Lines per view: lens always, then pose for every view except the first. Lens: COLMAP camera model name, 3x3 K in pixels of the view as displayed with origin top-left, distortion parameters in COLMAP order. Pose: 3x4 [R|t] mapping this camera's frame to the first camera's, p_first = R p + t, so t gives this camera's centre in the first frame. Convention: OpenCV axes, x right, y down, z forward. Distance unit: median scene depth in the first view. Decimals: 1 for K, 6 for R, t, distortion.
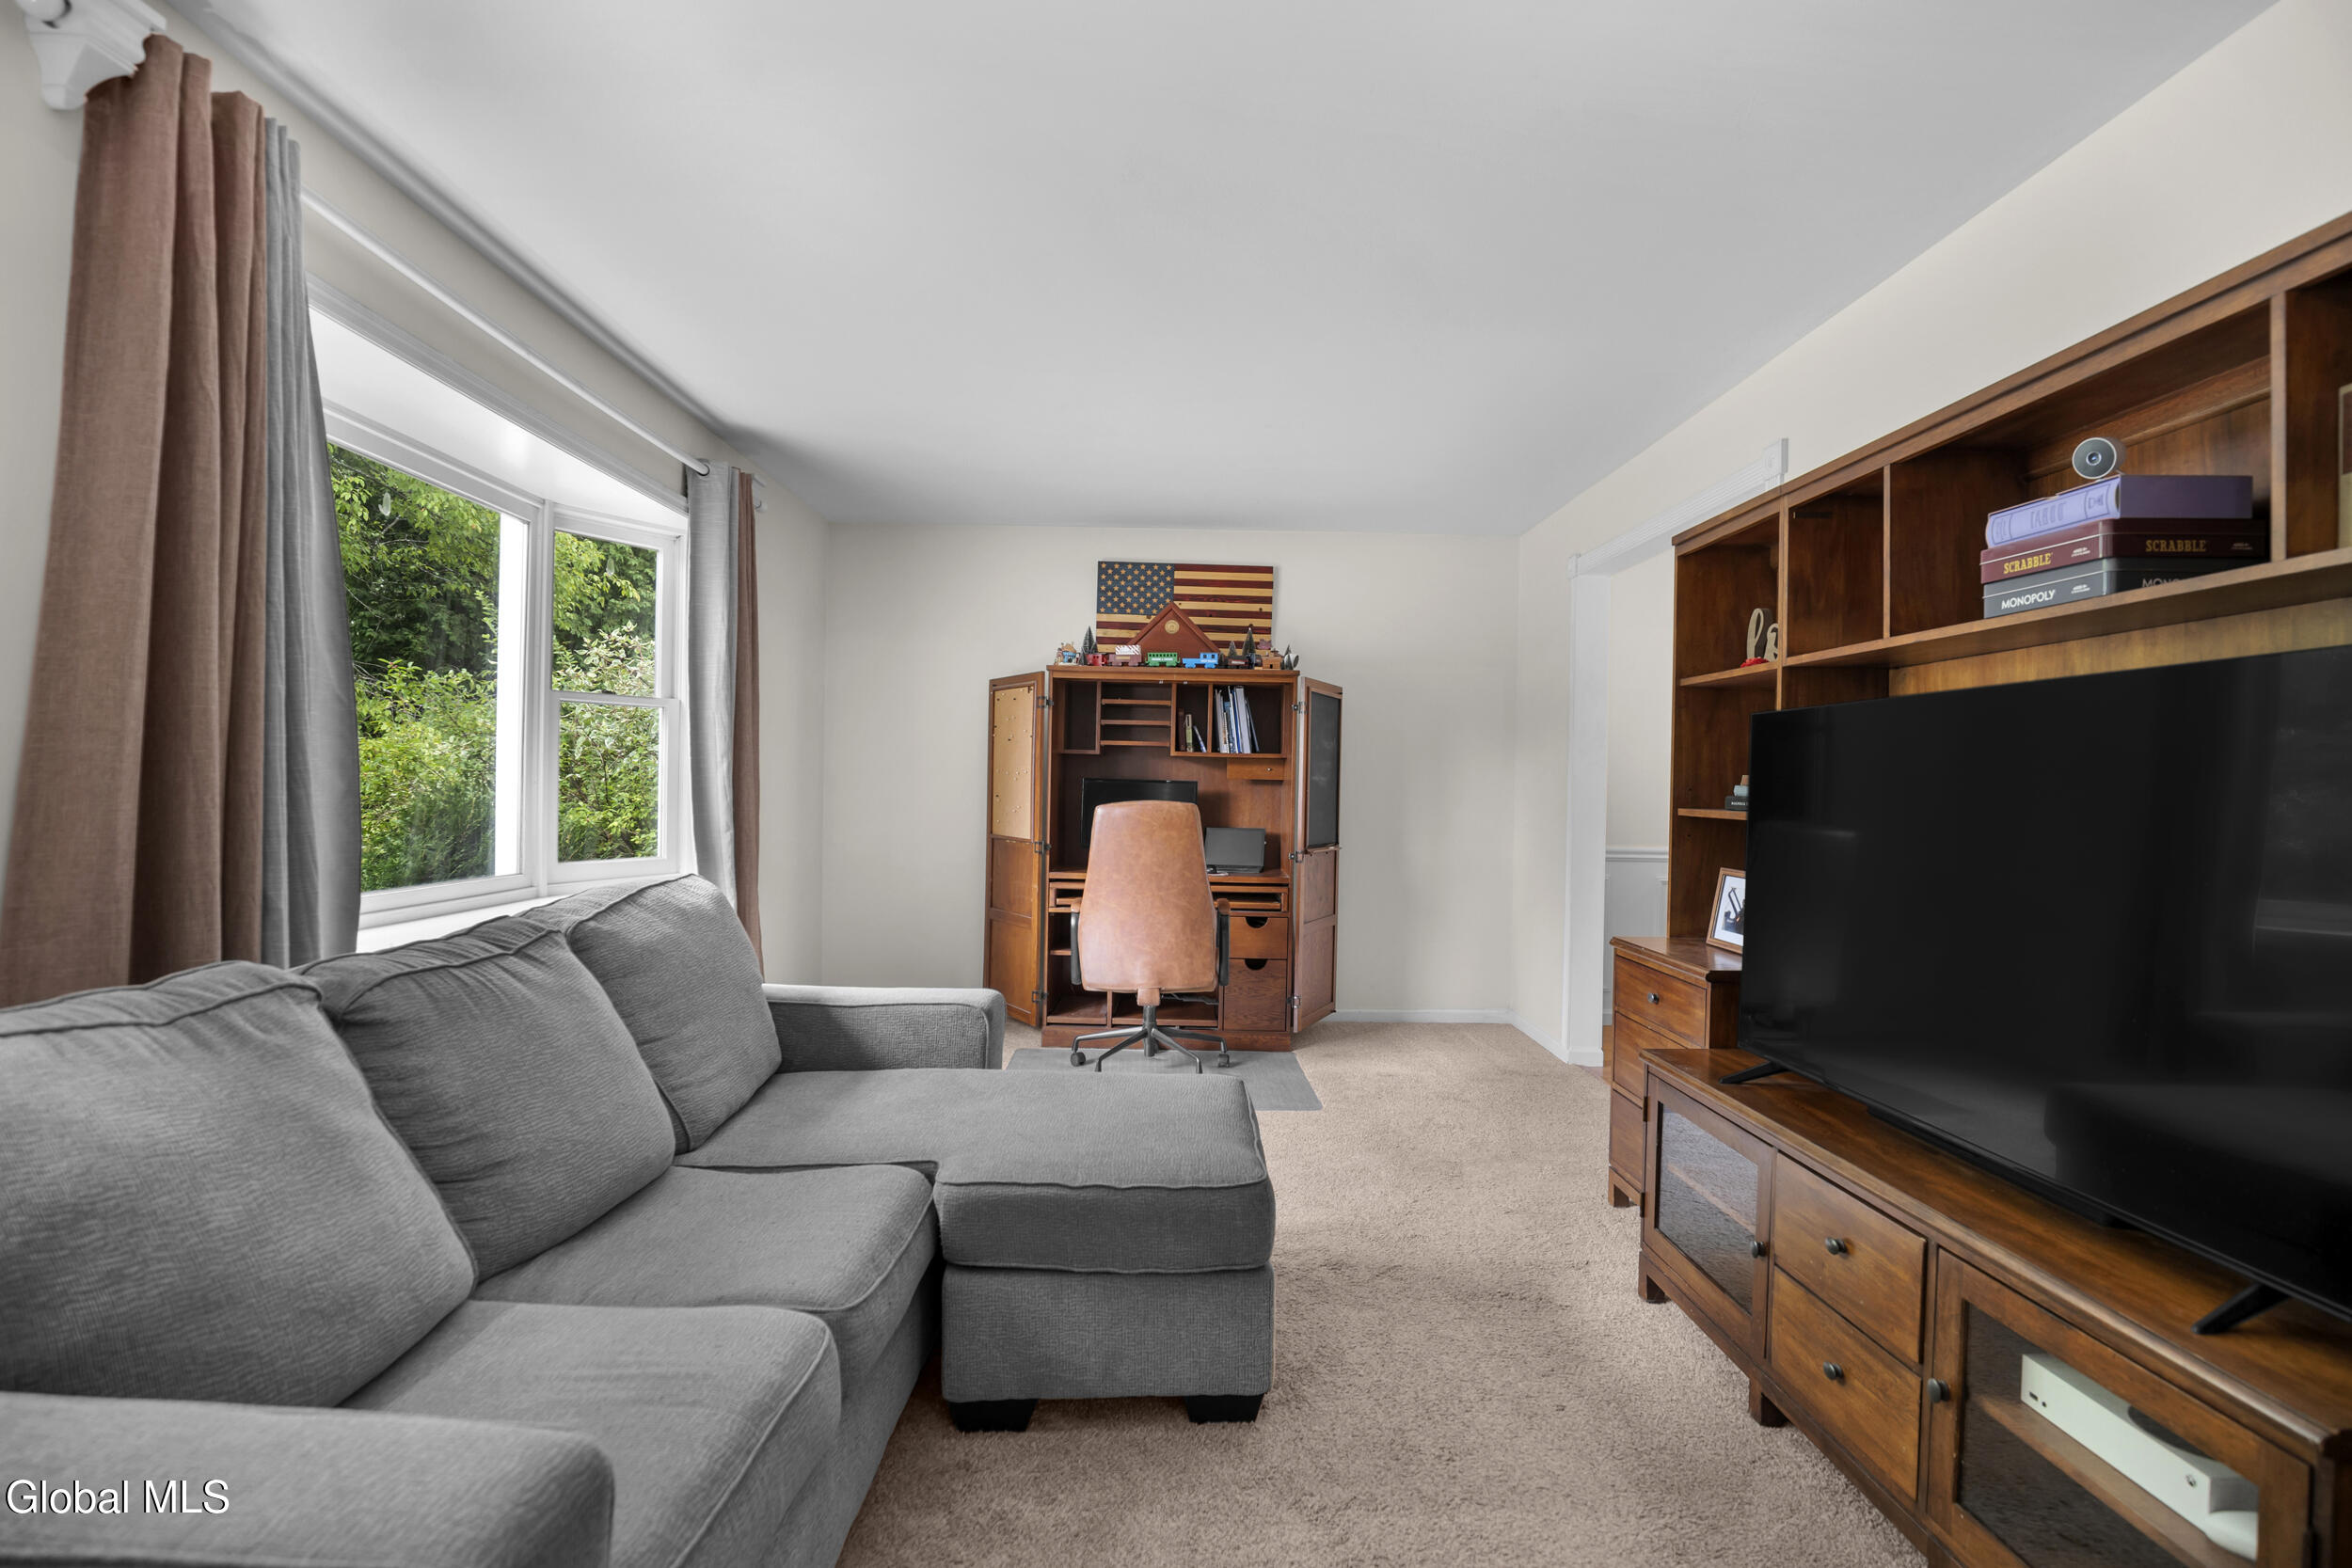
lens RADIAL K [[1115.0, 0, 1195.6], [0, 1115.0, 795.0], [0, 0, 1]] dist [-0.033253, 0.003026]
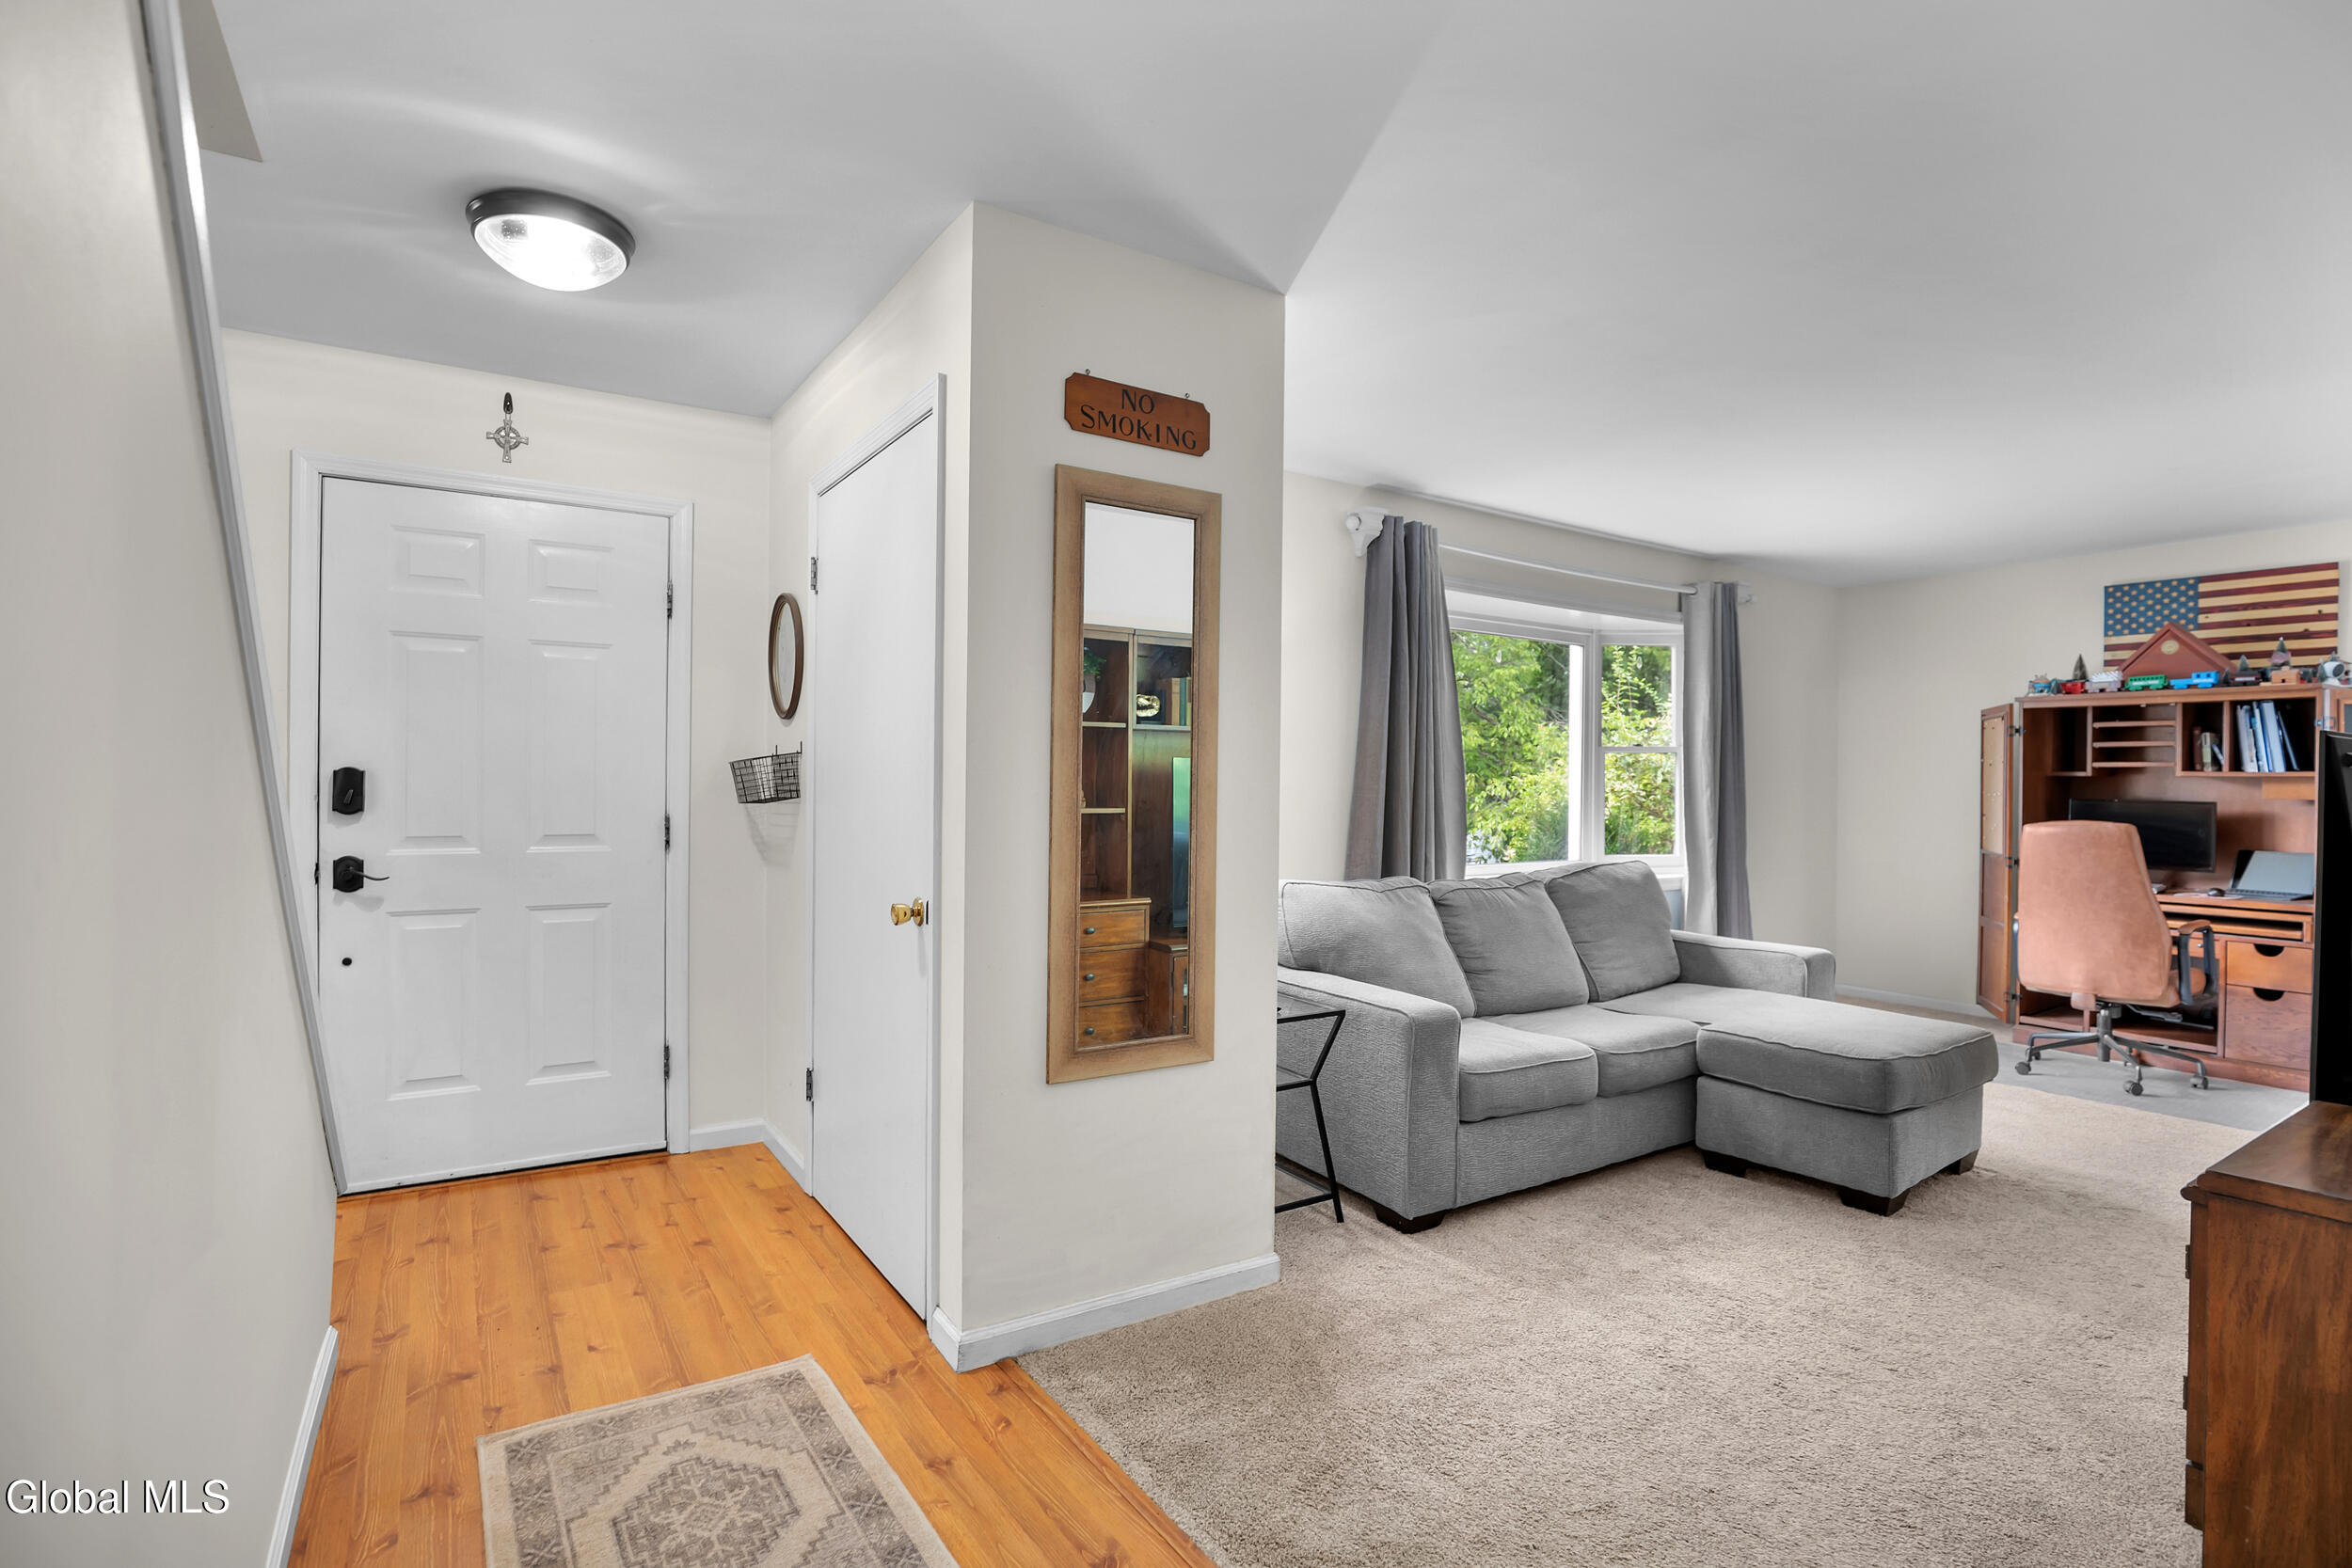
lens RADIAL K [[1115.0, 0, 1179.9], [0, 1115.0, 786.3], [0, 0, 1]] dist [-0.033253, 0.003026]
pose [[0.530798, -0.012733, -0.847403, 0.358691], [-0.004334, 0.999833, -0.017738, -0.005569], [0.847487, 0.013088, 0.530655, -0.290042]]
